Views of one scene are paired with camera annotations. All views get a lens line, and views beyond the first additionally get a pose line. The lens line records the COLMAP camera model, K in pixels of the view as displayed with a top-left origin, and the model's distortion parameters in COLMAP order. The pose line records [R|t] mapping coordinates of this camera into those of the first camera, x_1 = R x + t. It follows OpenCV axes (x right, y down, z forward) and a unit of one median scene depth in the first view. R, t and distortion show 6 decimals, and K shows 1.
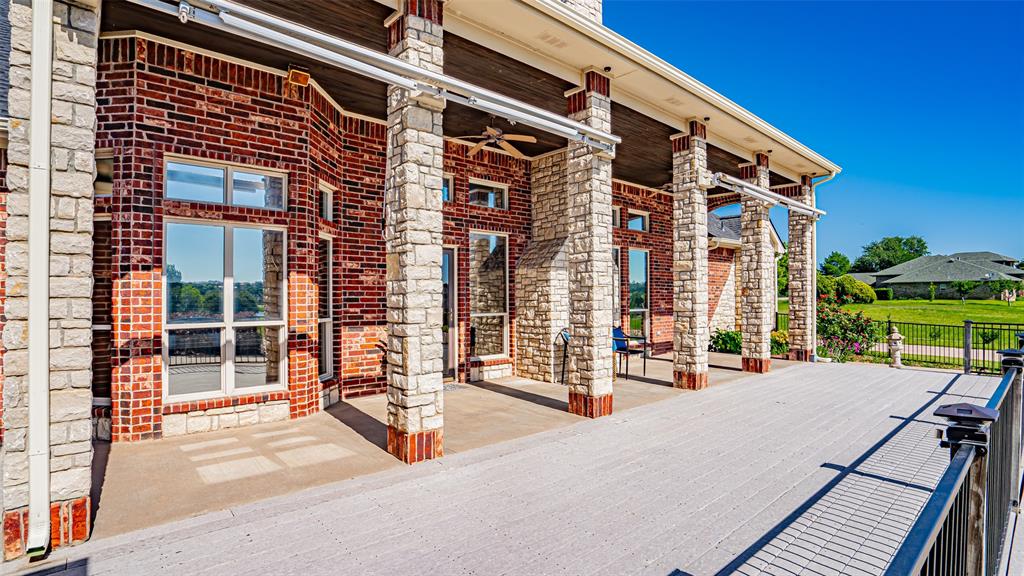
lens RADIAL K [[482.3, 0, 545.0], [0, 482.3, 287.0], [0, 0, 1]] dist [-0.020034, 0.000211]
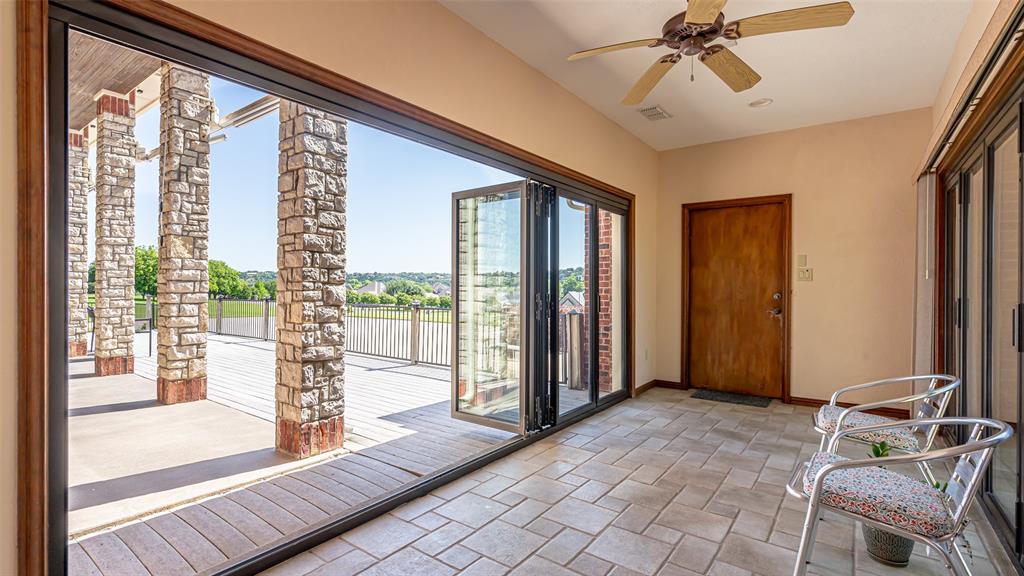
lens RADIAL K [[467.6, 0, 511.3], [0, 467.6, 294.0], [0, 0, 1]] dist [-0.002322, -0.000065]
pose [[-0.334475, -0.010759, 0.942343, -1.325713], [-0.025140, 0.999681, 0.002490, 0.041584], [-0.942069, -0.022858, -0.334639, 0.476956]]
